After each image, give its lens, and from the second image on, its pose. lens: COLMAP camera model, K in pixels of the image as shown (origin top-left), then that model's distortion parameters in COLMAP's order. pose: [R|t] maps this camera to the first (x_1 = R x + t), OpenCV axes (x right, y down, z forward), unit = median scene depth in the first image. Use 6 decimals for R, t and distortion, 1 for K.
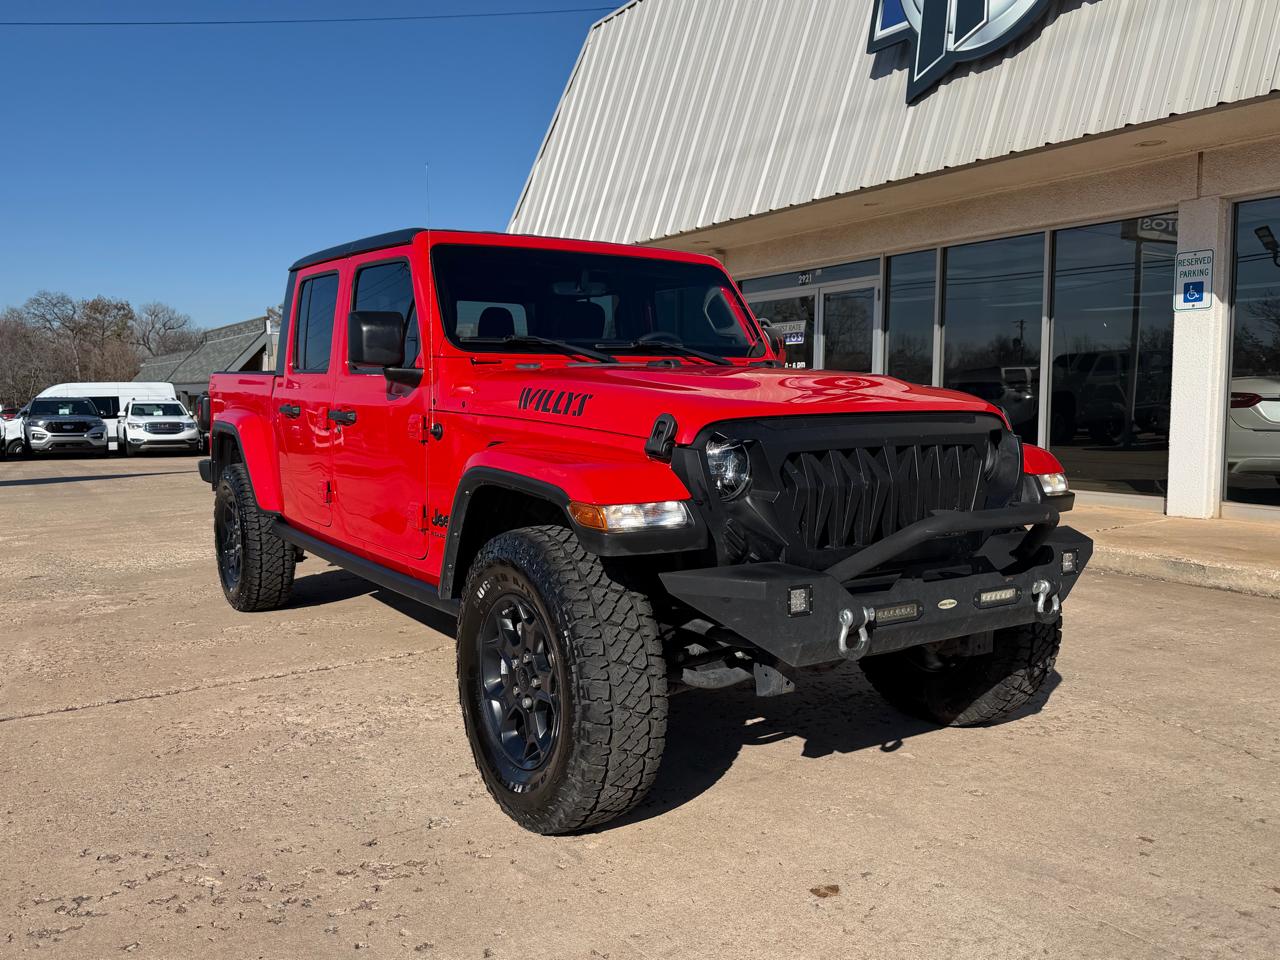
lens RADIAL K [[1042.9, 0, 636.6], [0, 1042.9, 483.9], [0, 0, 1]] dist [0.030843, -0.049386]
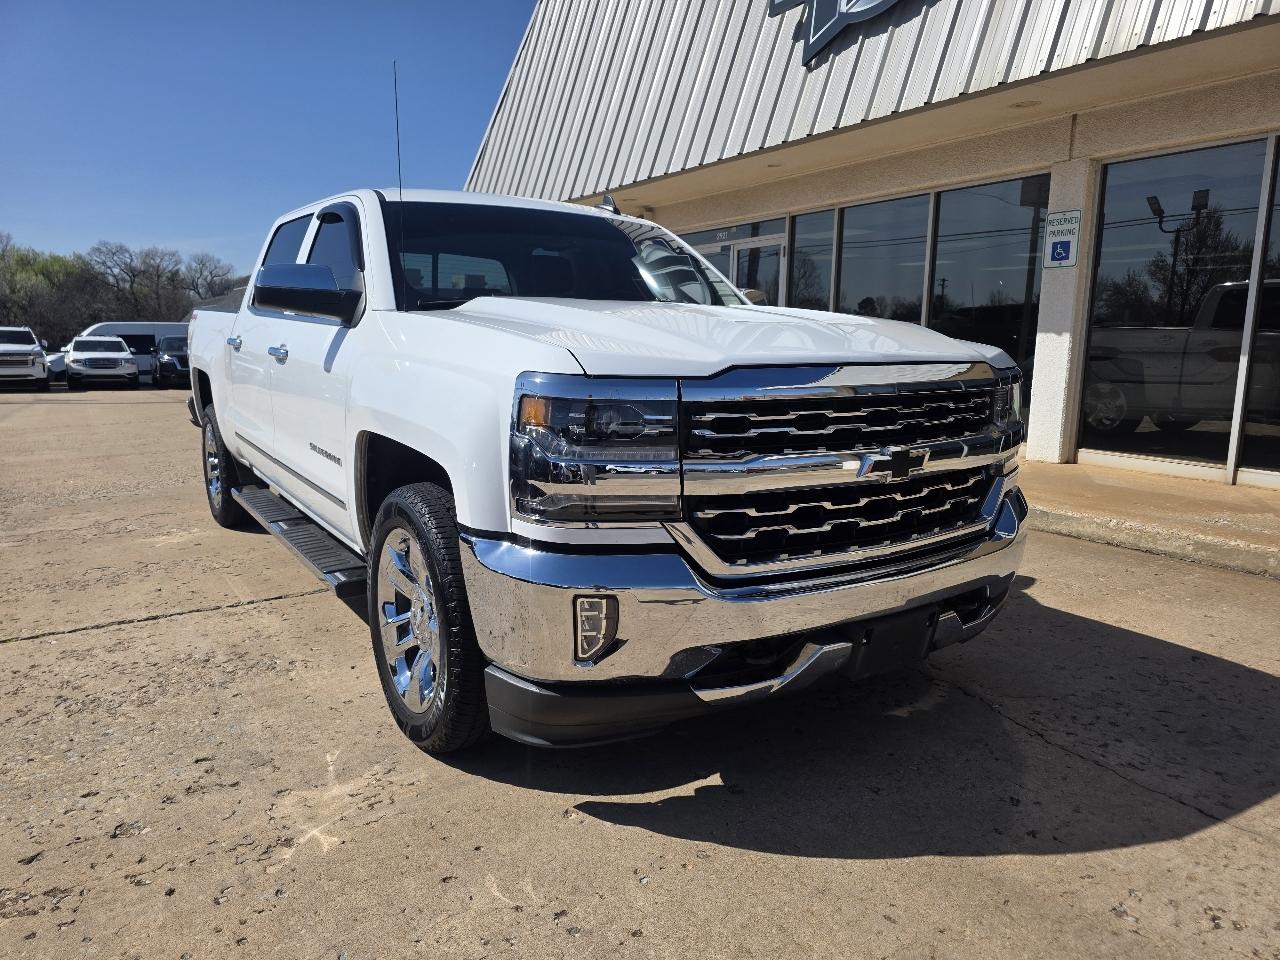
lens RADIAL K [[866.9, 0, 630.3], [0, 866.9, 486.2], [0, 0, 1]] dist [0.036766, -0.029237]
pose [[0.999883, 0.009566, 0.011963, 0.082035], [-0.010528, 0.996483, 0.083131, -0.013346], [-0.011126, -0.083247, 0.996467, 0.094669]]
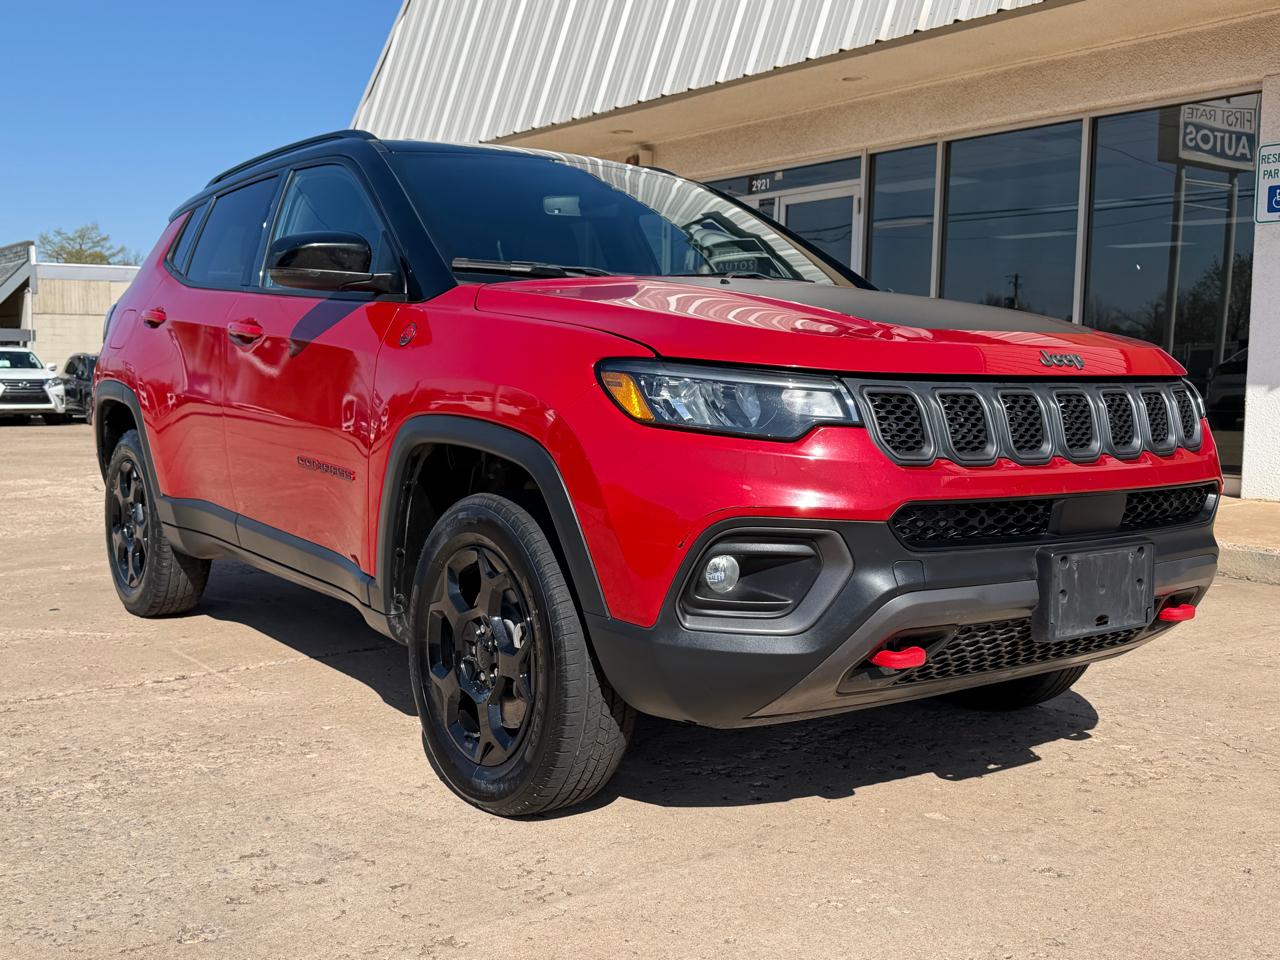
lens RADIAL K [[1336.9, 0, 631.0], [0, 1336.9, 487.0], [0, 0, 1]] dist [0.104021, -0.218123]
pose [[0.997245, 0.008730, 0.073658, 0.000831], [-0.009200, 0.999939, 0.006036, 0.020149], [-0.073601, -0.006697, 0.997265, 0.069759]]
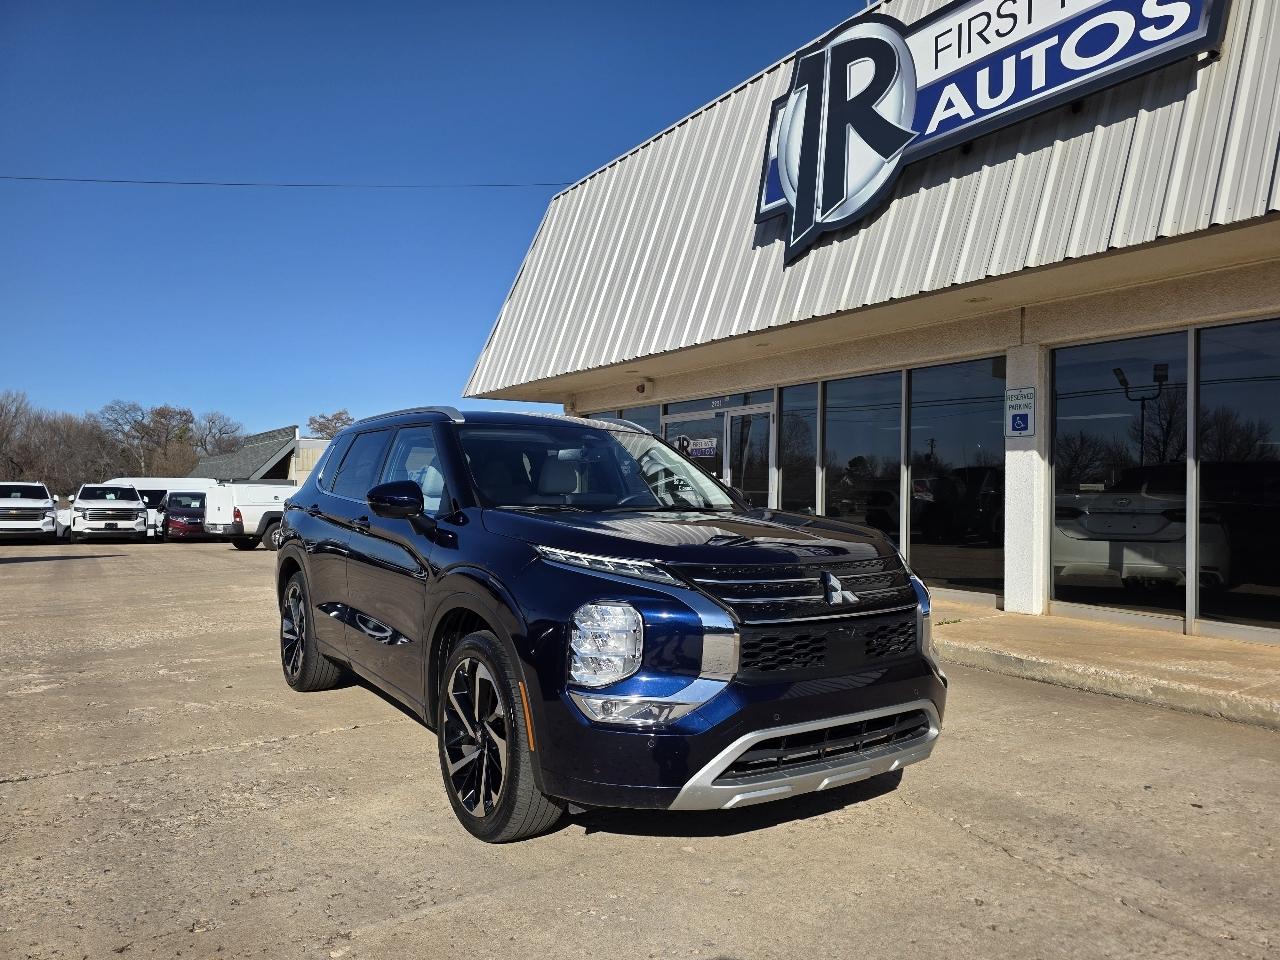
lens RADIAL K [[865.0, 0, 640.7], [0, 865.0, 487.0], [0, 0, 1]] dist [0.039665, -0.030238]
pose [[0.999537, 0.016922, 0.025279, 0.074574], [-0.014483, 0.995491, -0.093741, -0.010724], [-0.026752, 0.093331, 0.995276, 0.032849]]
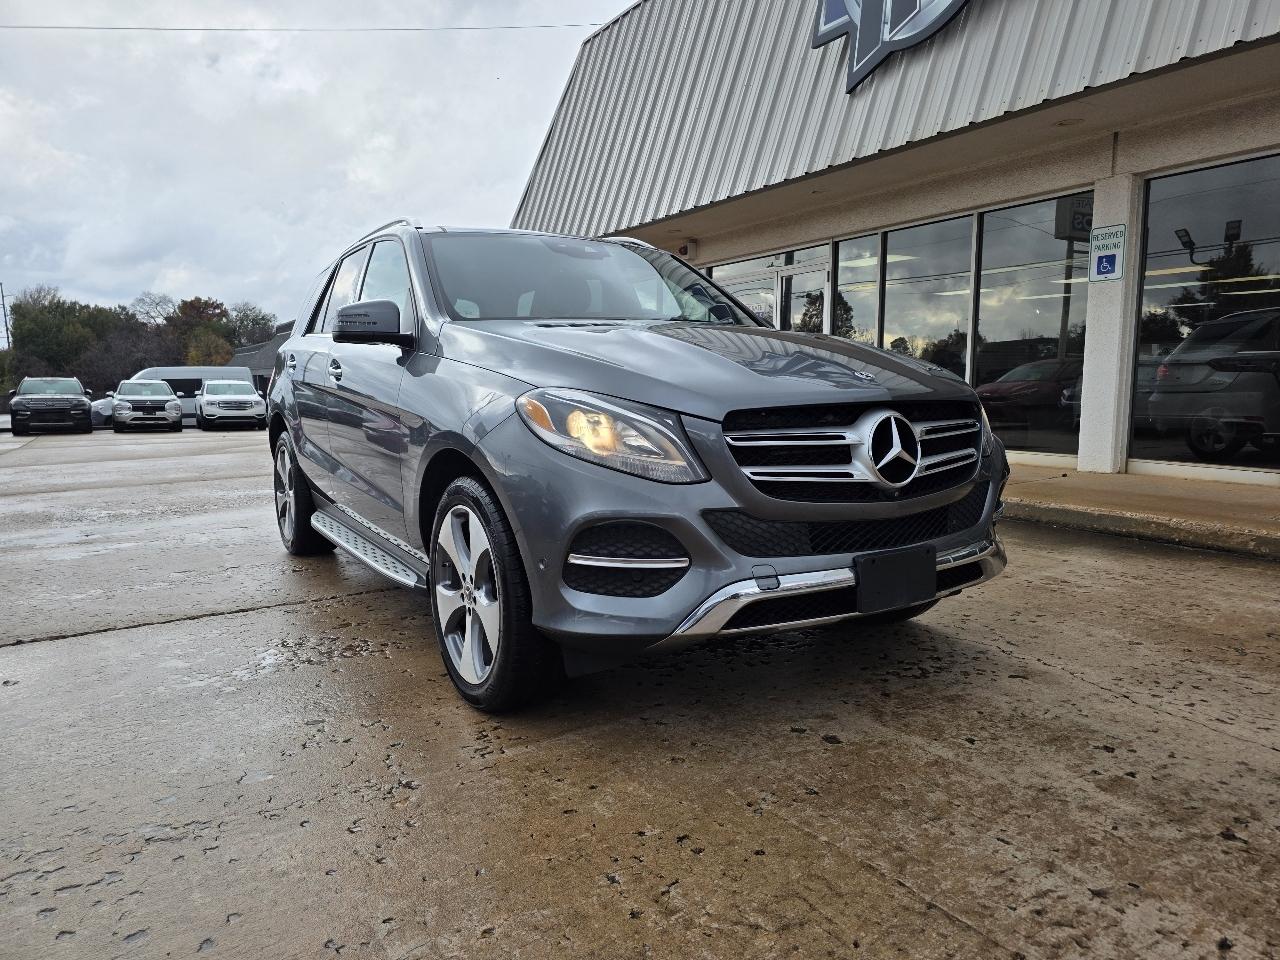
lens RADIAL K [[864.6, 0, 651.1], [0, 864.6, 490.6], [0, 0, 1]] dist [0.042997, -0.034349]
pose [[0.999994, -0.001179, -0.003407, 0.060309], [0.001316, 0.999174, 0.040612, 0.013112], [0.003356, -0.040616, 0.999169, 0.081068]]
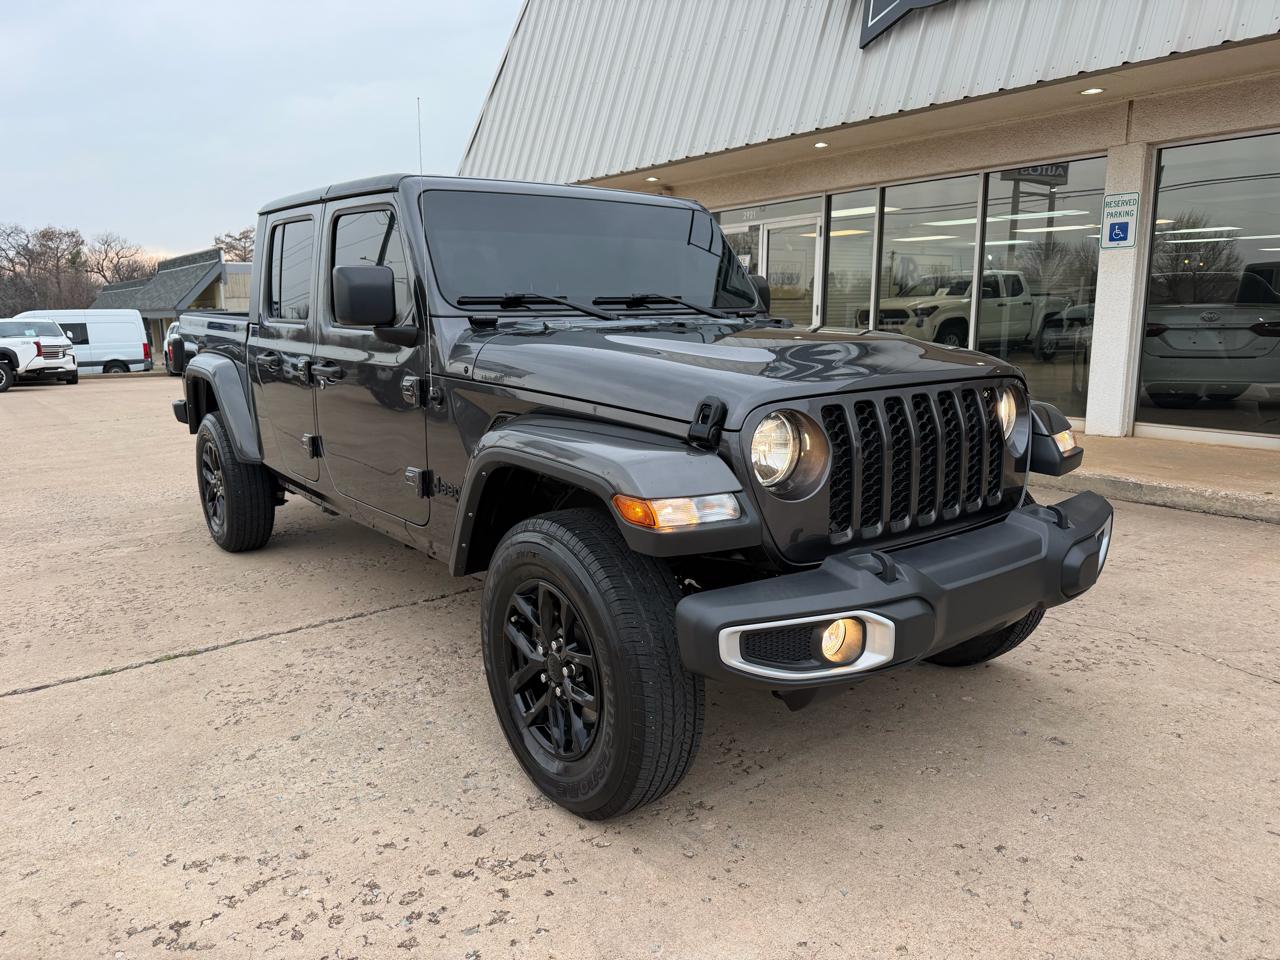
lens RADIAL K [[910.6, 0, 639.0], [0, 910.6, 486.1], [0, 0, 1]] dist [0.005675, -0.013043]
pose [[0.996035, -0.021008, 0.086450, -0.058052], [0.012347, 0.994958, 0.099529, -0.017768], [-0.088105, -0.098067, 0.991272, 0.065359]]
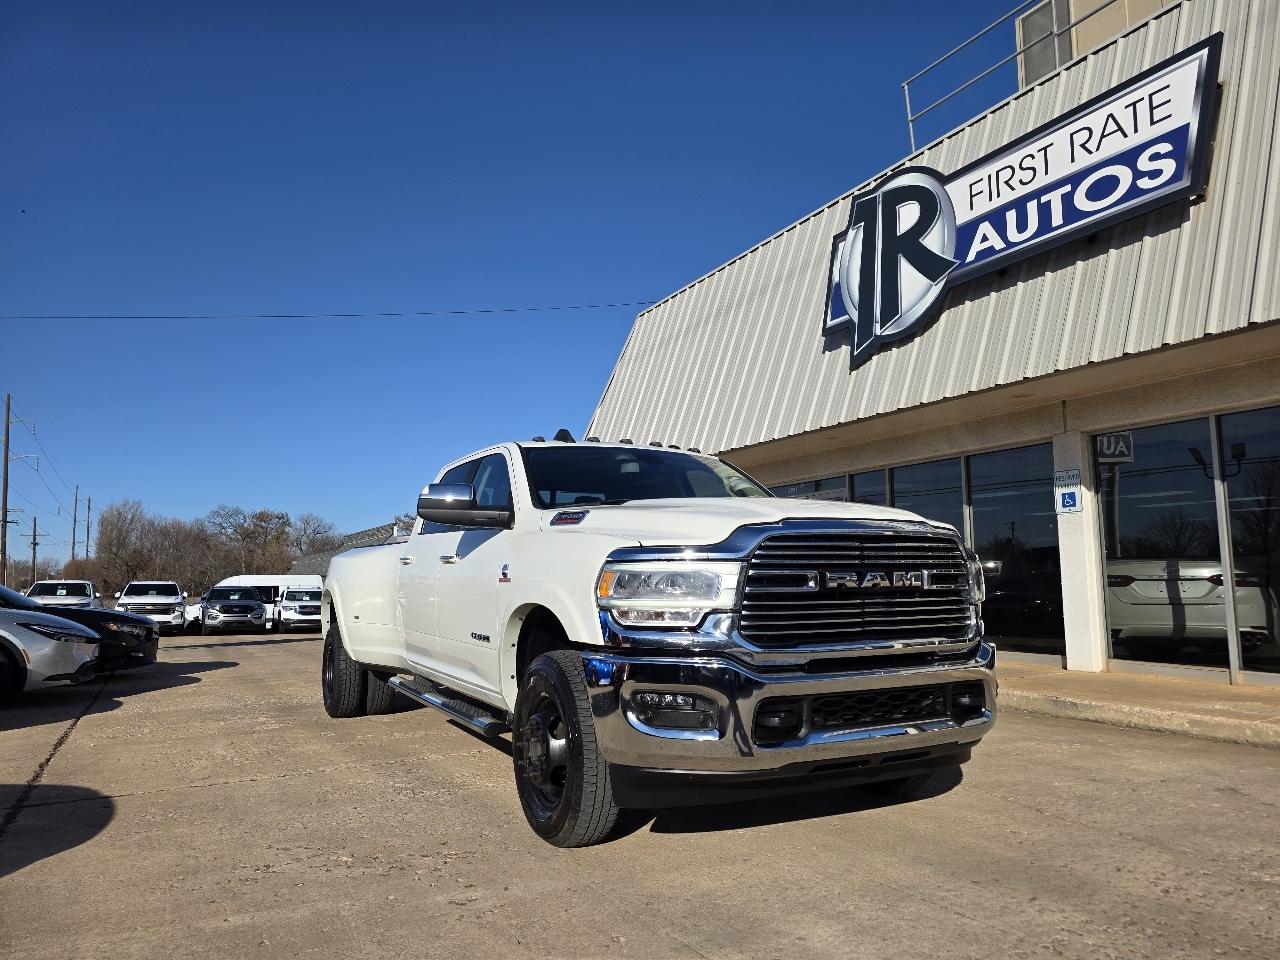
lens RADIAL K [[860.9, 0, 633.5], [0, 860.9, 484.4], [0, 0, 1]] dist [0.049886, -0.043597]
pose [[0.997873, -0.008542, -0.064623, 0.042594], [-0.004617, 0.979627, -0.200771, 0.023859], [0.065021, 0.200642, 0.977504, -0.131520]]
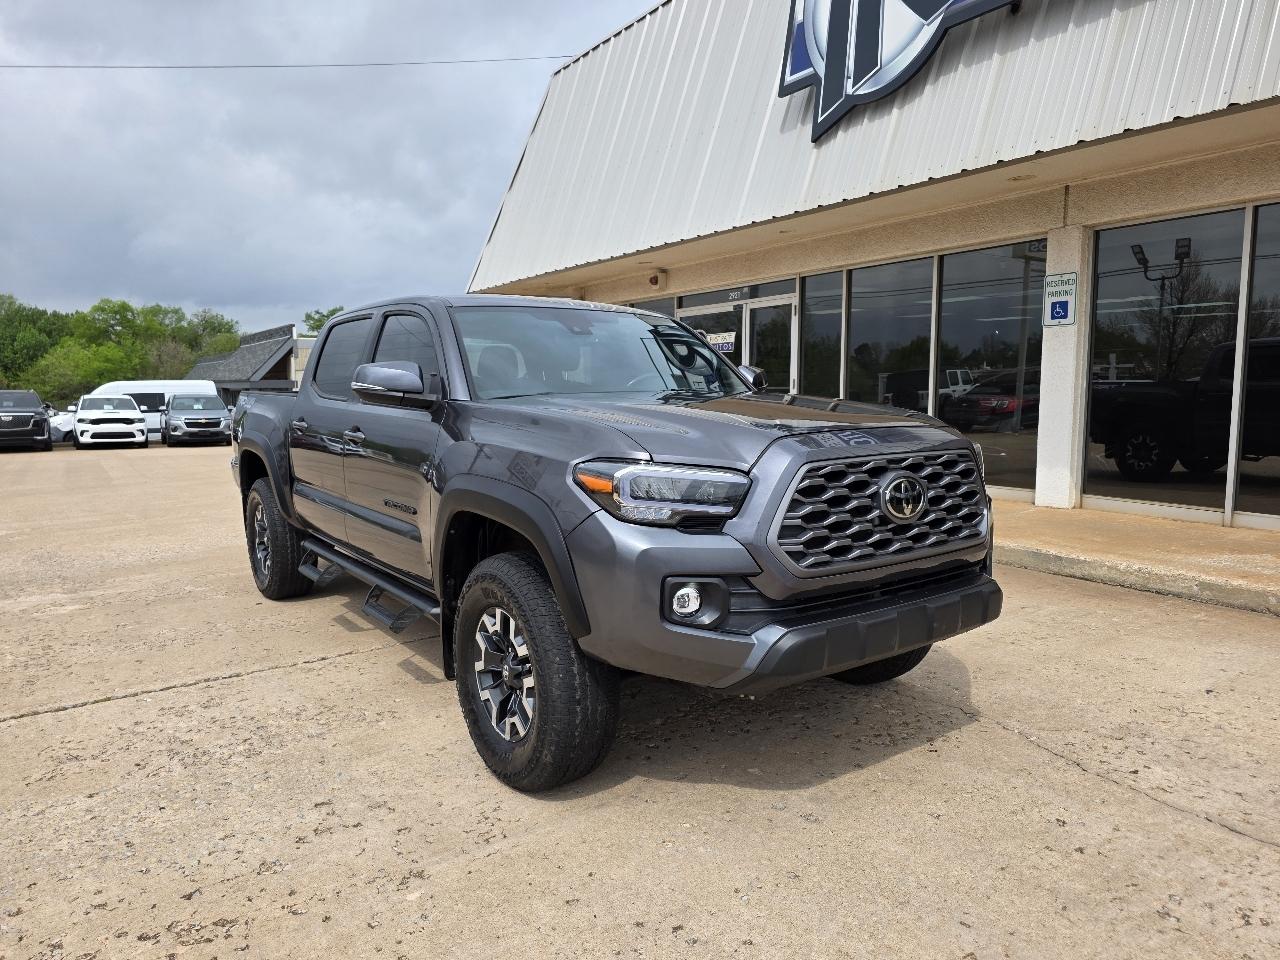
lens RADIAL K [[866.1, 0, 648.9], [0, 866.1, 486.4], [0, 0, 1]] dist [0.038816, -0.031080]
pose [[0.999486, -0.007584, 0.031158, 0.052483], [0.006670, 0.999547, 0.029352, -0.021663], [-0.031366, -0.029130, 0.999083, 0.058102]]
